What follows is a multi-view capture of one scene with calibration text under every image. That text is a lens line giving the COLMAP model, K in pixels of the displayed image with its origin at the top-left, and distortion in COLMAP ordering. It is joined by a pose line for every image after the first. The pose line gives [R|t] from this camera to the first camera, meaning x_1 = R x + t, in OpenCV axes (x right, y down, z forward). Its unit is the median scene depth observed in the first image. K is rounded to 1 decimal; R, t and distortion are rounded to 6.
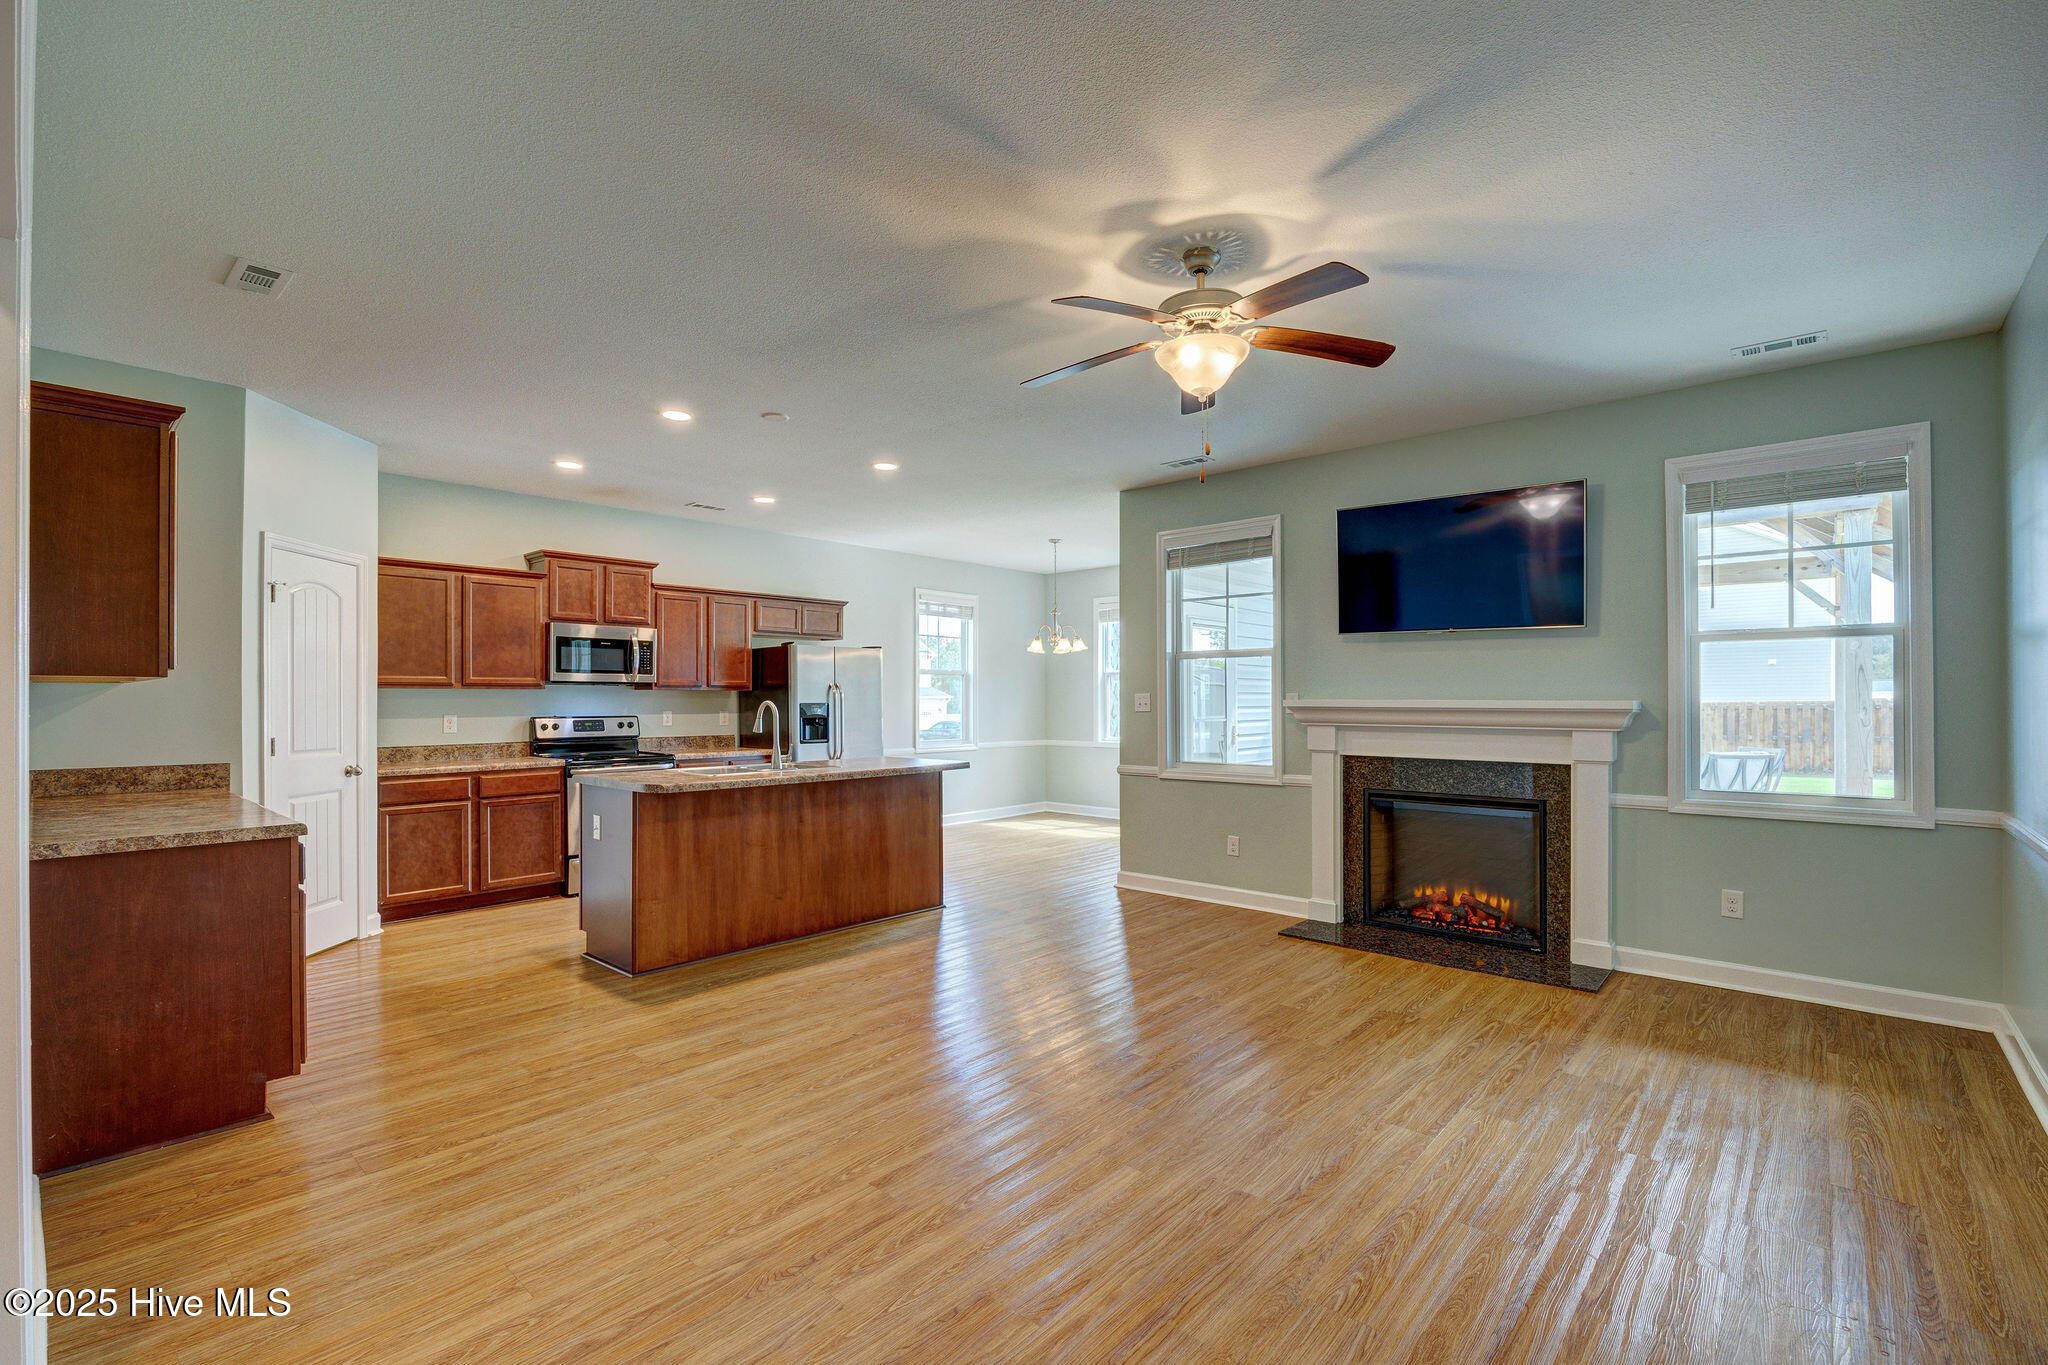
lens RADIAL K [[907.3, 0, 1023.5], [0, 907.3, 697.7], [0, 0, 1]] dist [-0.015089, -0.000106]
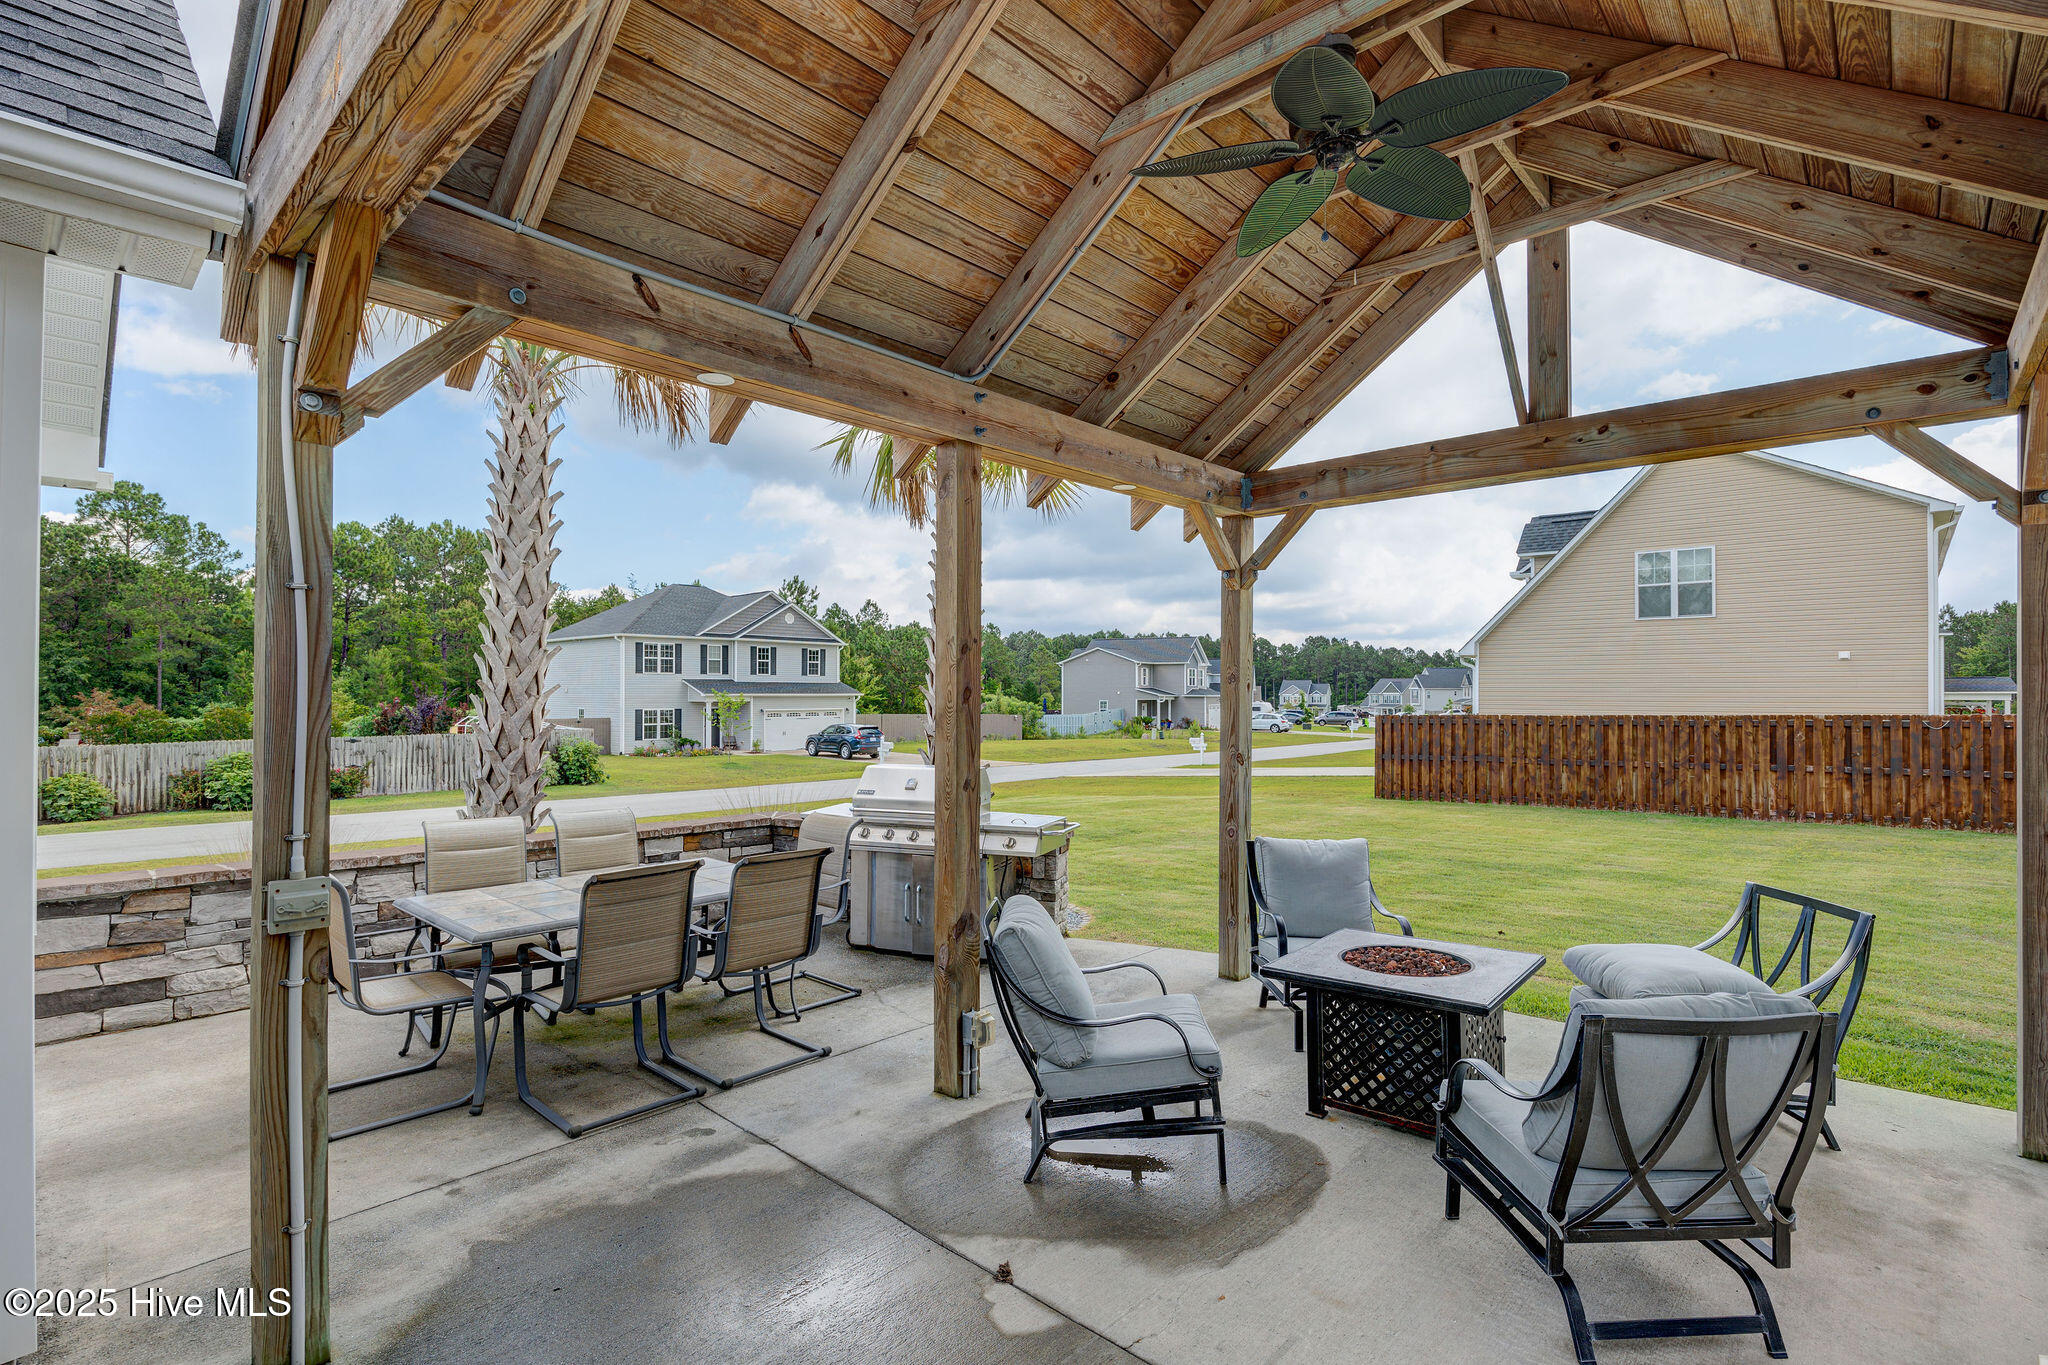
lens RADIAL K [[964.3, 0, 1029.4], [0, 964.3, 681.8], [0, 0, 1]] dist [-0.010204, 0.000519]
pose [[0.999926, 0.005058, -0.011037, 0.975534], [-0.005153, 0.999950, -0.008615, -0.046966], [0.010993, 0.008671, 0.999902, 1.161064]]
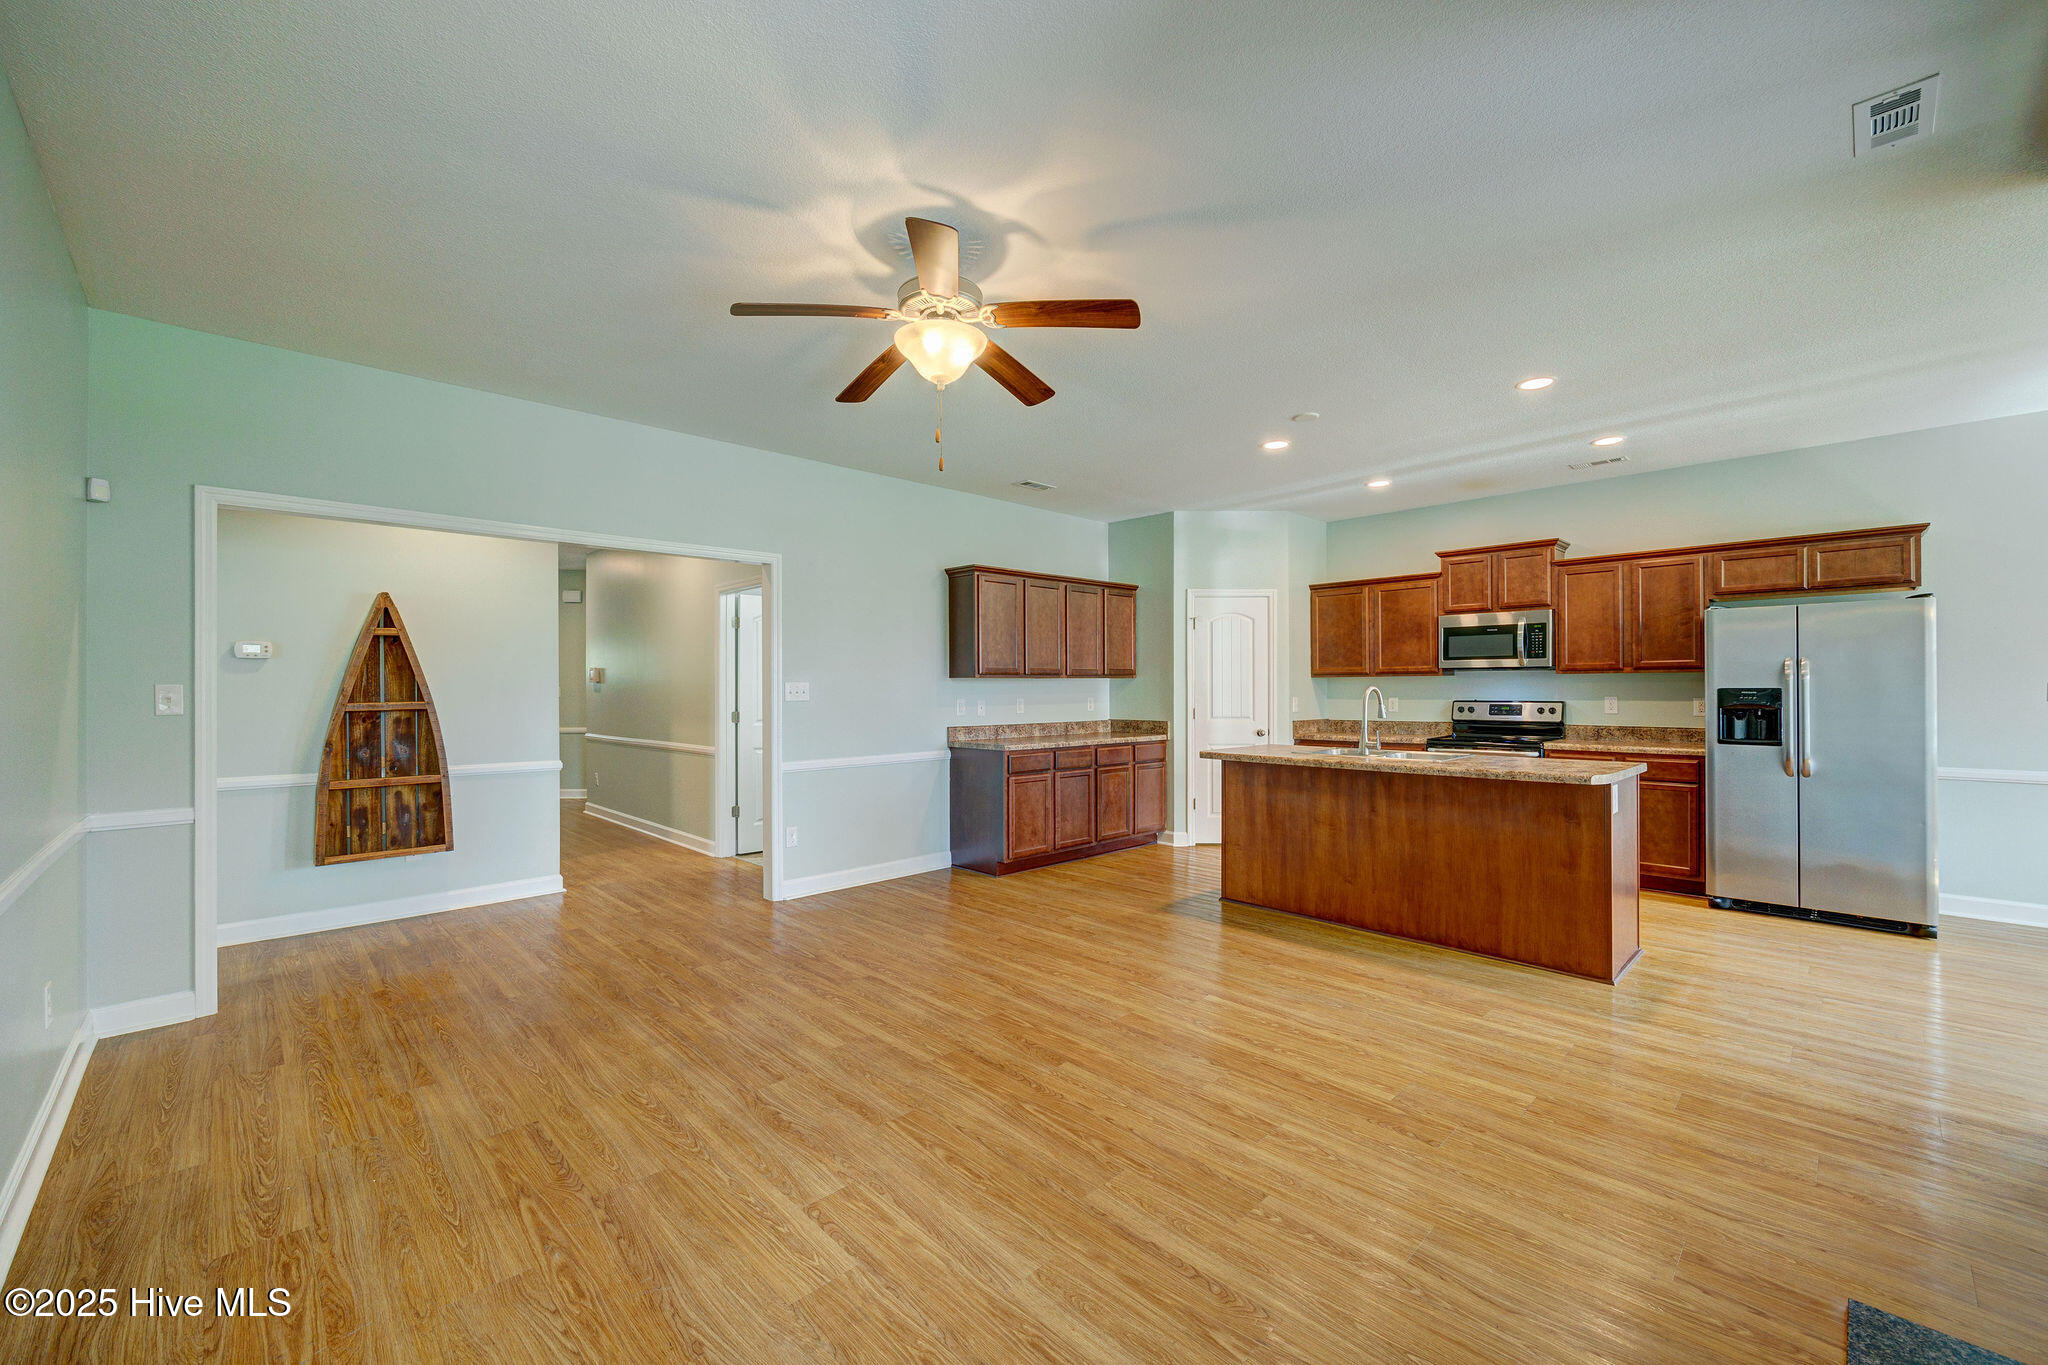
lens RADIAL K [[826.7, 0, 1025.3], [0, 826.7, 685.4], [0, 0, 1]] dist [-0.002583, -0.000151]
pose [[-0.076345, -0.000299, -0.997081, 0.626420], [0.006164, 0.999981, -0.000772, 0.000531], [0.997062, -0.006204, -0.076341, 0.657675]]
